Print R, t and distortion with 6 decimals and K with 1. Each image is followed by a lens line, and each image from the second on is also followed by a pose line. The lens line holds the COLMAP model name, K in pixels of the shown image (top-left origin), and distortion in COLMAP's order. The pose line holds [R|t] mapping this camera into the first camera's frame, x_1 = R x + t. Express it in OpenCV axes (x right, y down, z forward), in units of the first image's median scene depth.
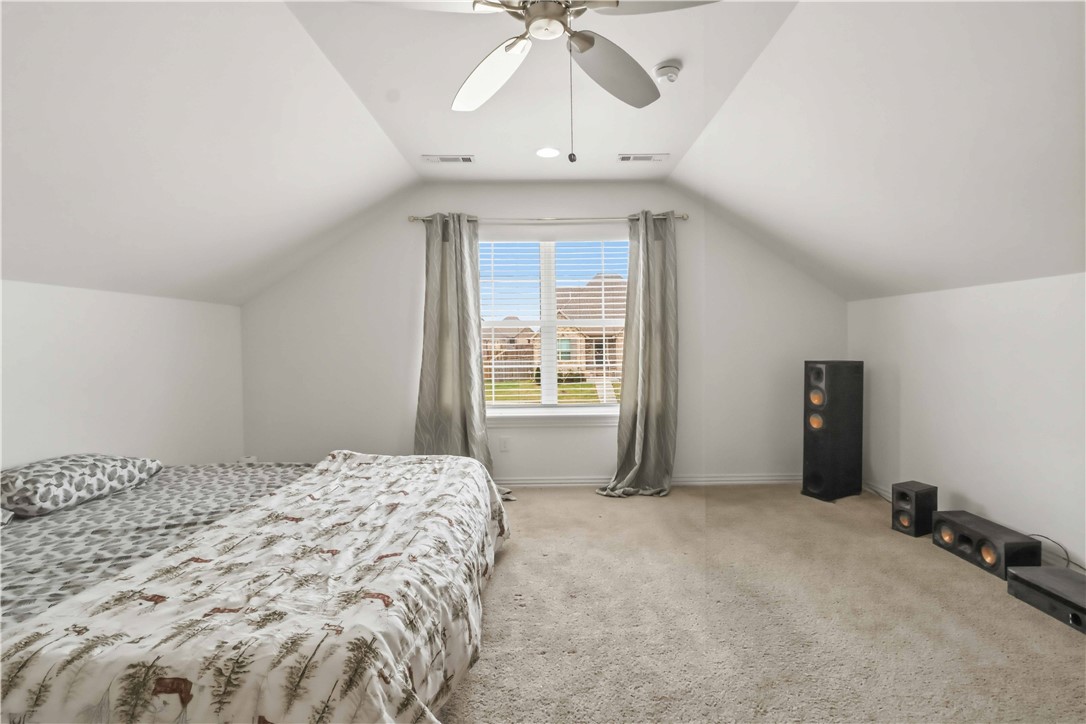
lens RADIAL K [[506.5, 0, 557.9], [0, 506.5, 350.5], [0, 0, 1]] dist [0.001083, -0.013133]
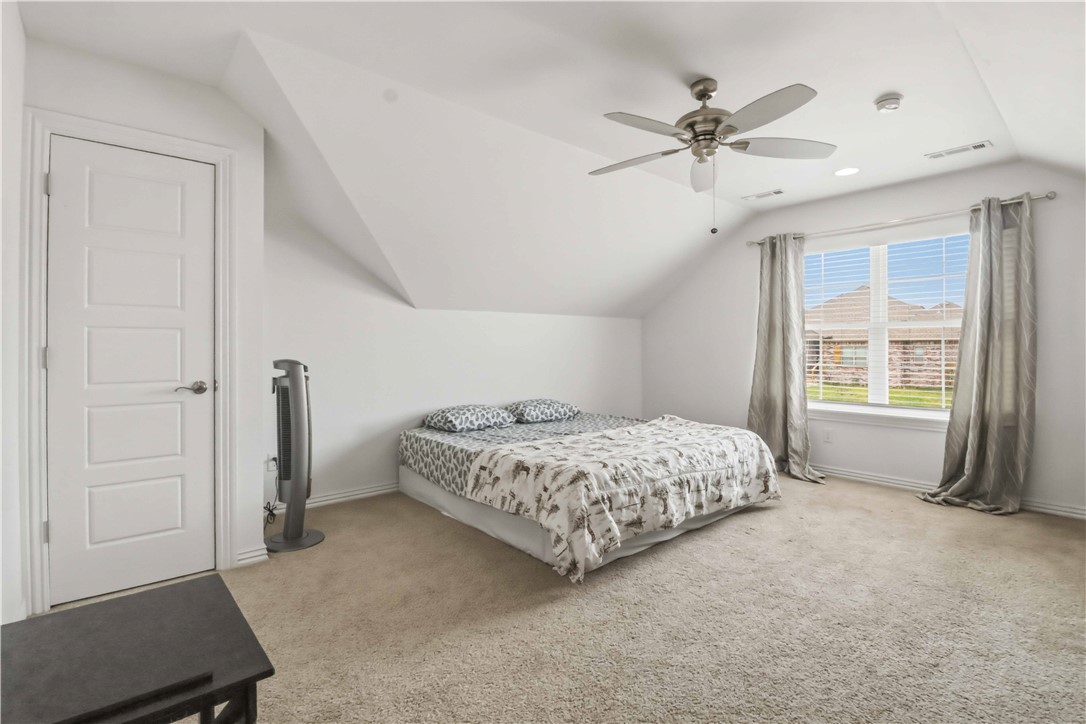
lens RADIAL K [[506.5, 0, 557.9], [0, 506.5, 350.5], [0, 0, 1]] dist [0.001083, -0.013133]
pose [[0.653716, 0.013715, -0.756616, 0.462172], [-0.013328, 0.999889, 0.006609, 0.000614], [0.756623, 0.005764, 0.653826, -0.220791]]
